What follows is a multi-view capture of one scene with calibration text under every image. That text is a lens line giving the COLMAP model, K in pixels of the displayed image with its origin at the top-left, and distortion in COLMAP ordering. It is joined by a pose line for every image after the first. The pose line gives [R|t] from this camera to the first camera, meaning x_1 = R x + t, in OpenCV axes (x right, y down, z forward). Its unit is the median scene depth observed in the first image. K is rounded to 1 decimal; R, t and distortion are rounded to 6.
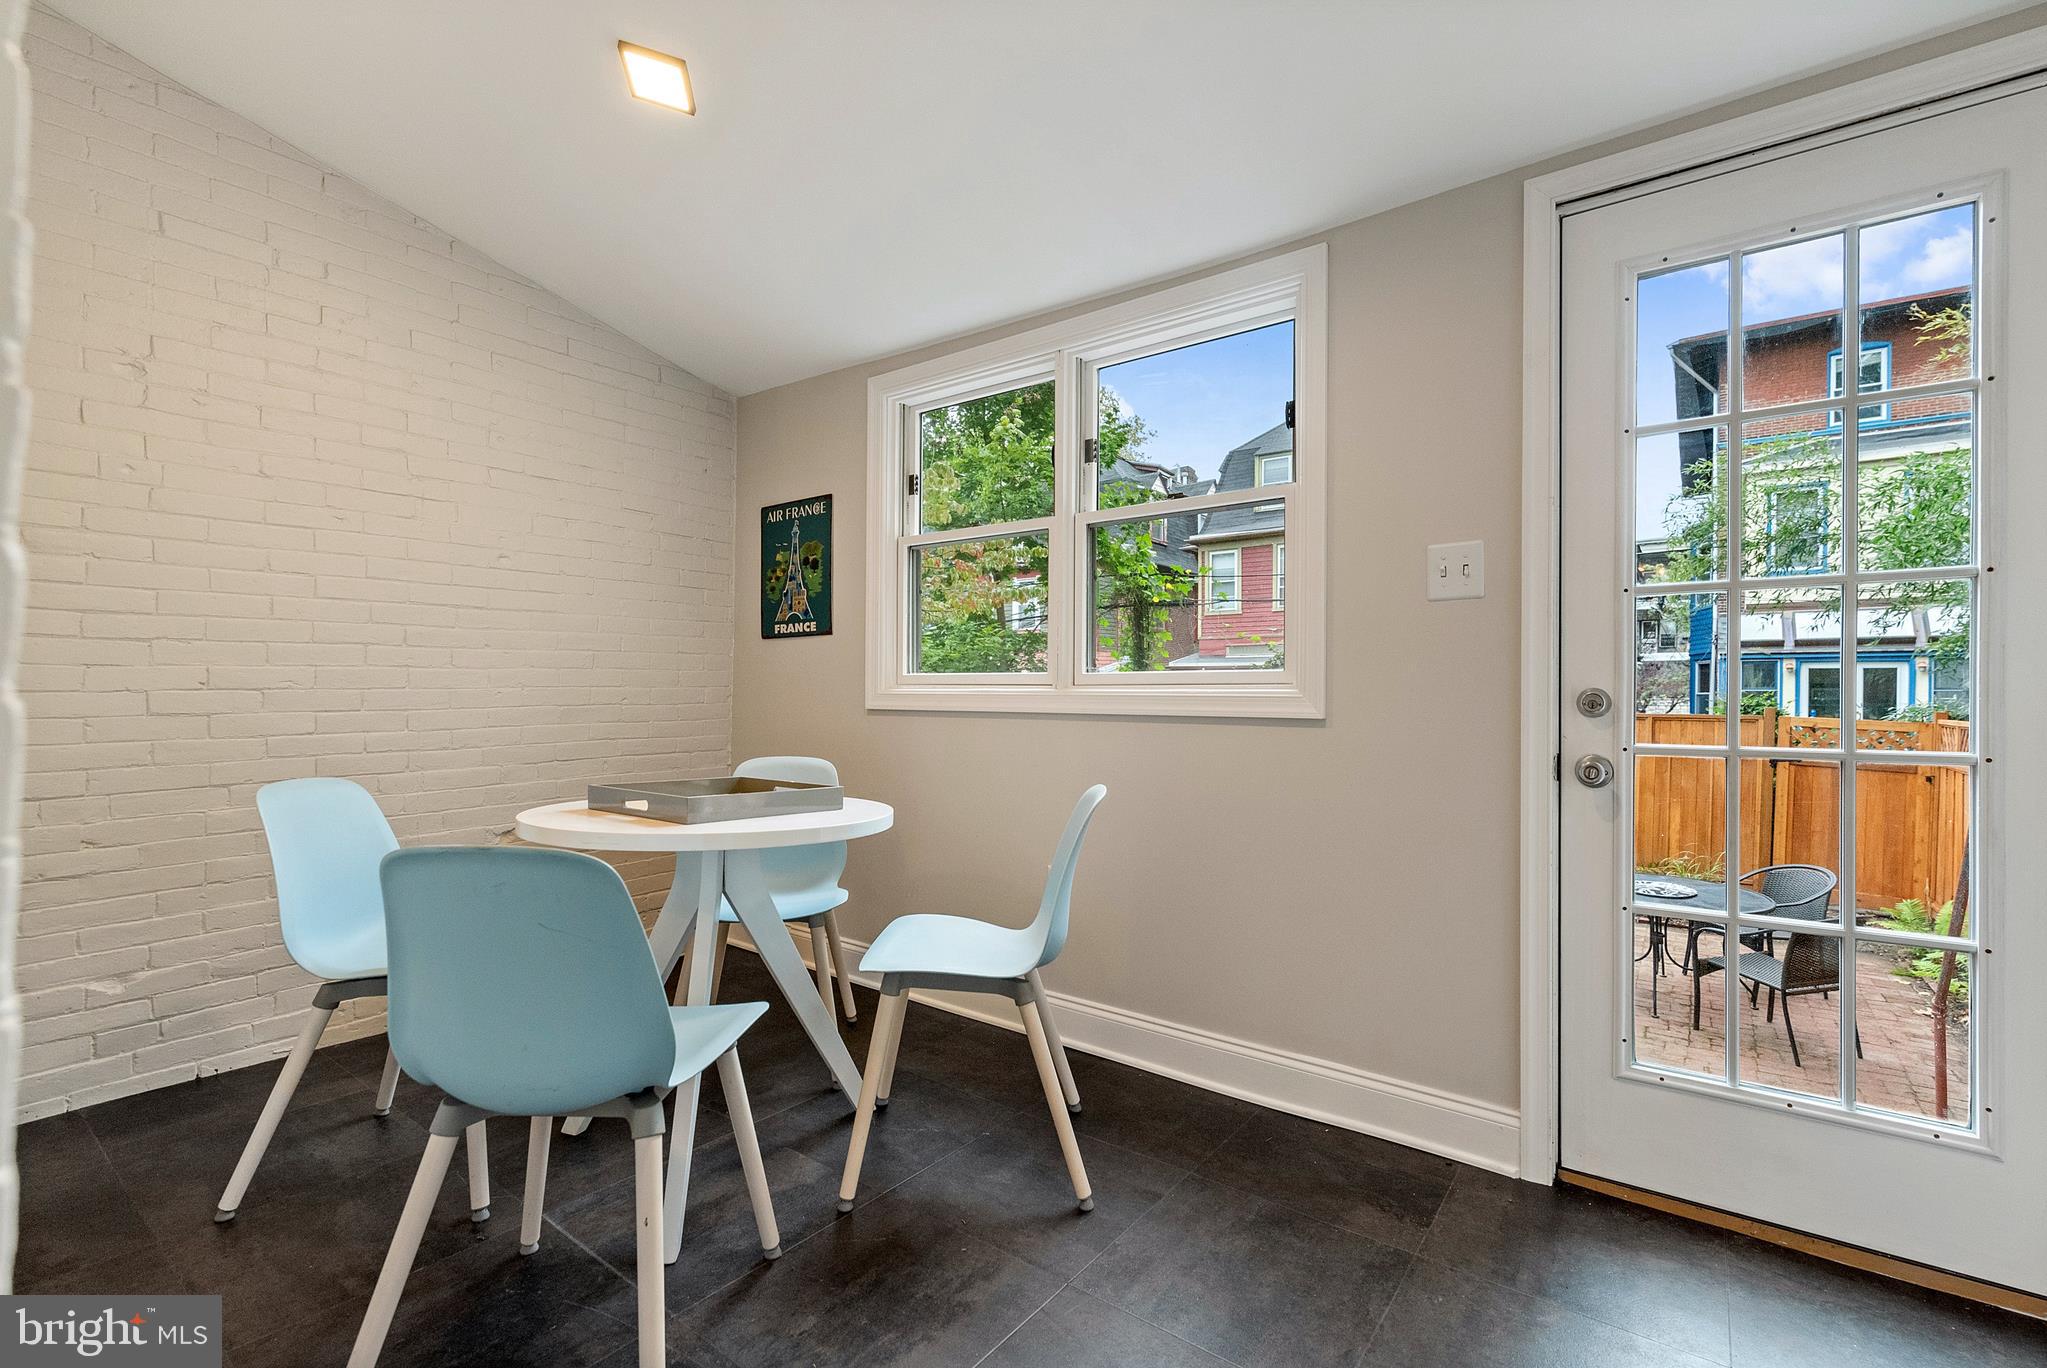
lens RADIAL K [[893.9, 0, 1031.0], [0, 893.9, 683.3], [0, 0, 1]] dist [0.001137, -0.000209]
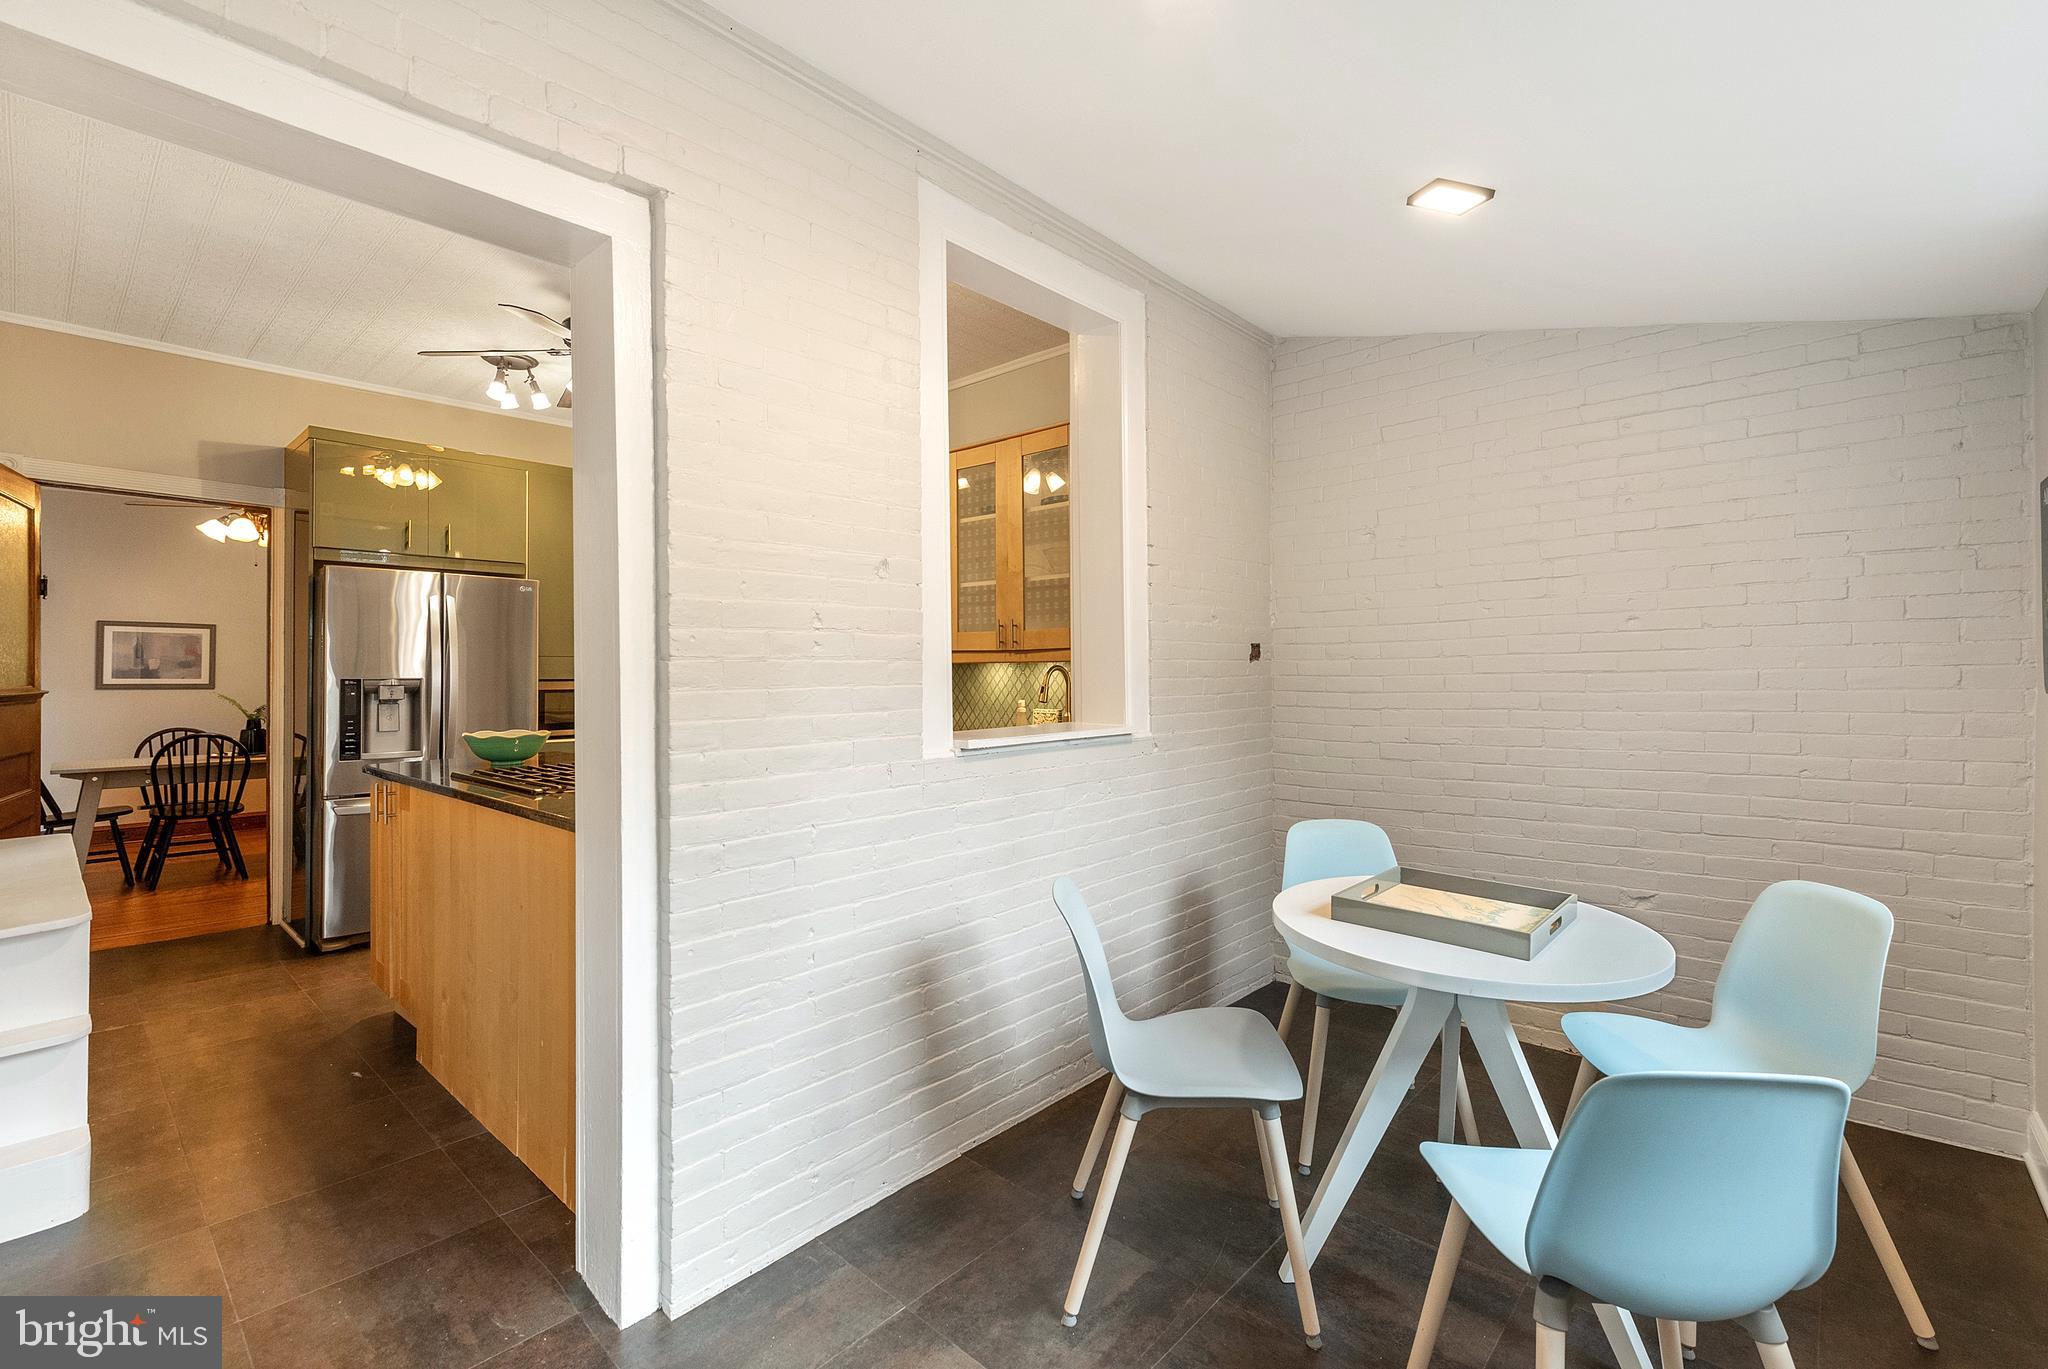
lens RADIAL K [[892.7, 0, 1035.0], [0, 892.7, 655.9], [0, 0, 1]] dist [-0.001008, -0.000173]
pose [[-0.092970, -0.024401, -0.995370, 0.387491], [0.015758, 0.999538, -0.025975, -0.071175], [0.995544, -0.018099, -0.092543, 0.360018]]
